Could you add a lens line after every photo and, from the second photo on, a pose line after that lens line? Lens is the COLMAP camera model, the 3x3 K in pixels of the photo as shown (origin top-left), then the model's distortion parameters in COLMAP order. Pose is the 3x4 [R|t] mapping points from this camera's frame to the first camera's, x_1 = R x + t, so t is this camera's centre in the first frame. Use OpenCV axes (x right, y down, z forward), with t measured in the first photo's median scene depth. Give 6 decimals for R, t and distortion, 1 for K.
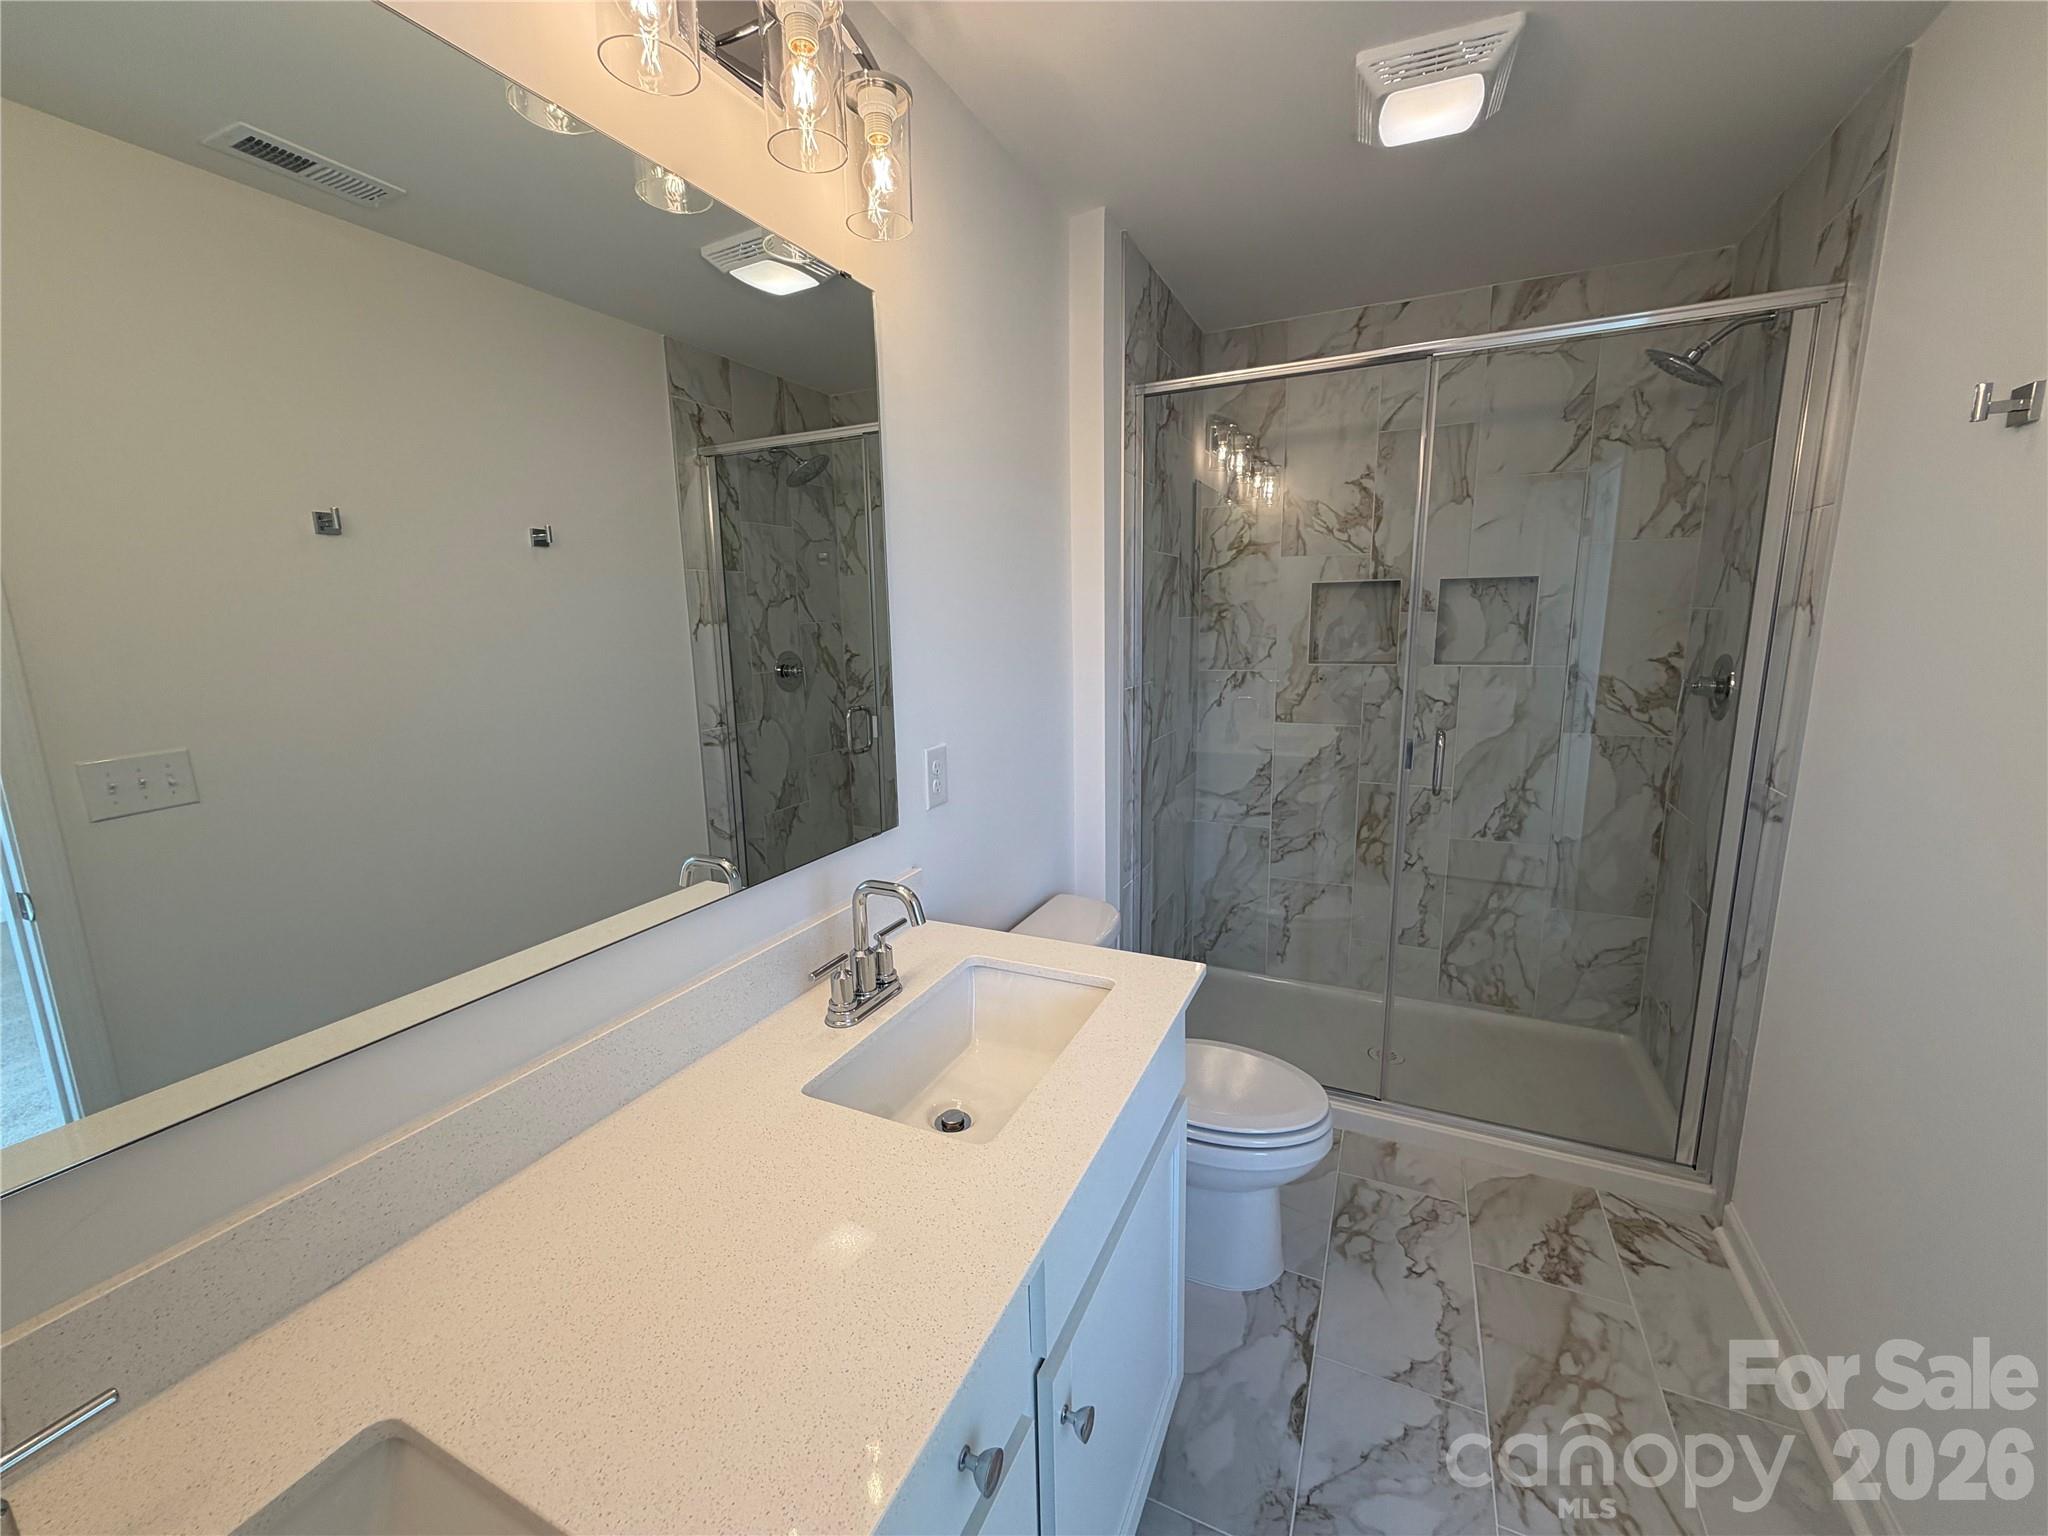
lens RADIAL K [[819.5, 0, 1023.5], [0, 819.5, 769.5], [0, 0, 1]] dist [0.006372, -0.000616]
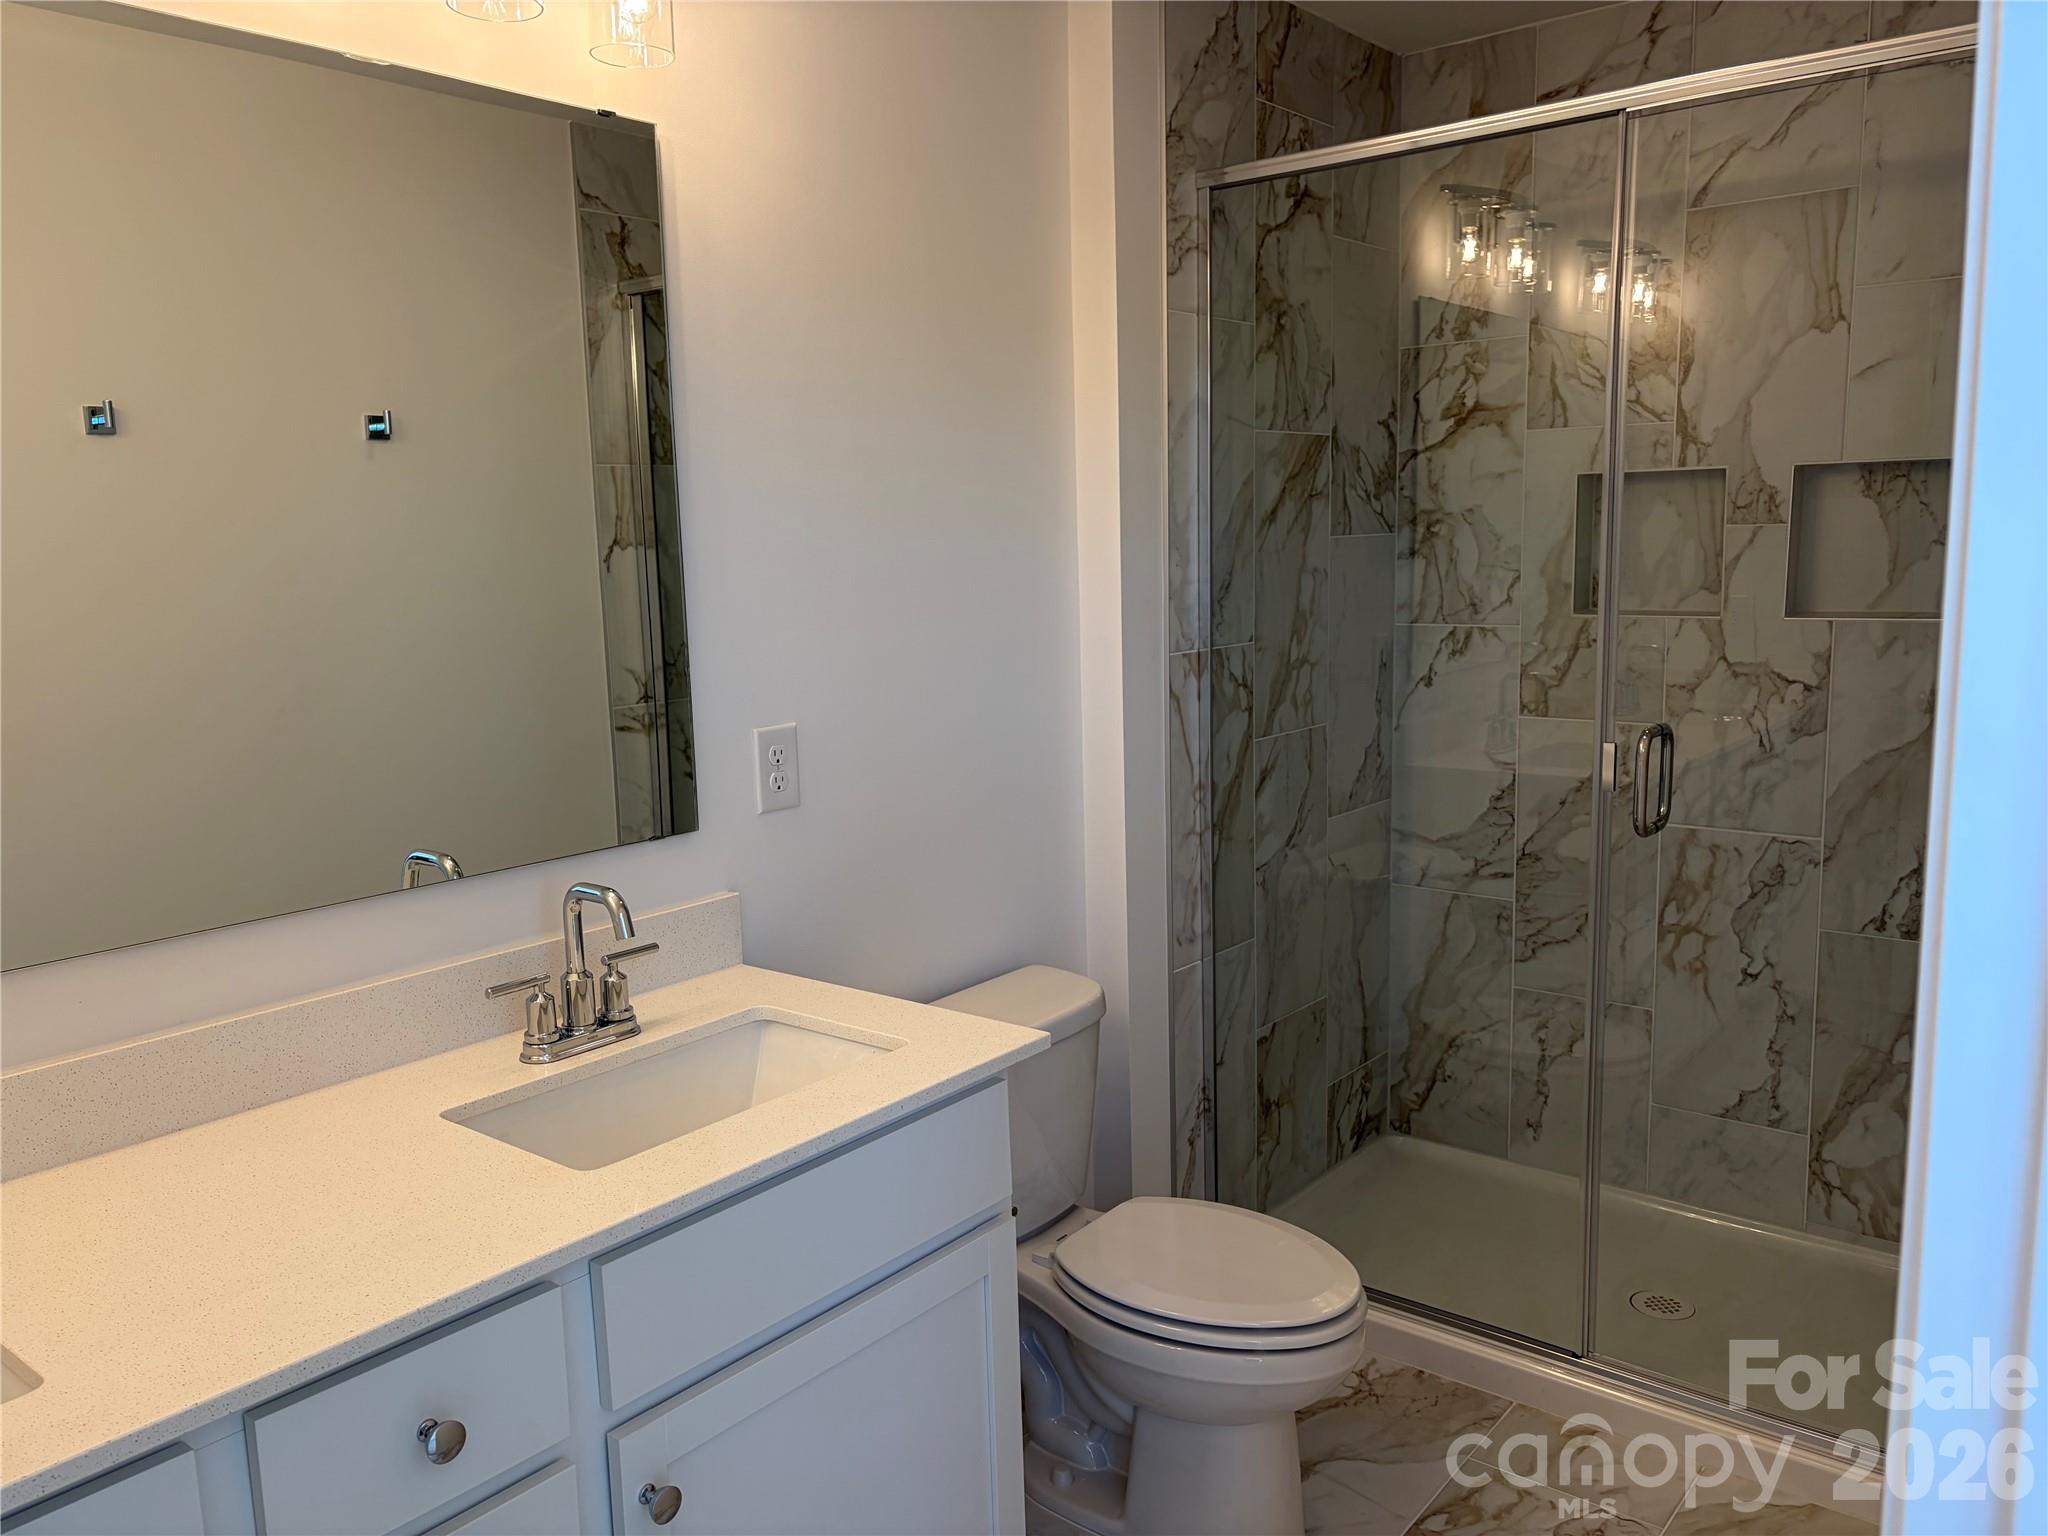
lens RADIAL K [[1554.8, 0, 1017.7], [0, 1554.8, 775.9], [0, 0, 1]] dist [0.041821, -0.013091]
pose [[0.972266, 0.032094, -0.231666, 0.229299], [-0.036904, 0.999183, -0.016456, 0.016439], [0.230948, 0.024549, 0.972656, -0.151386]]
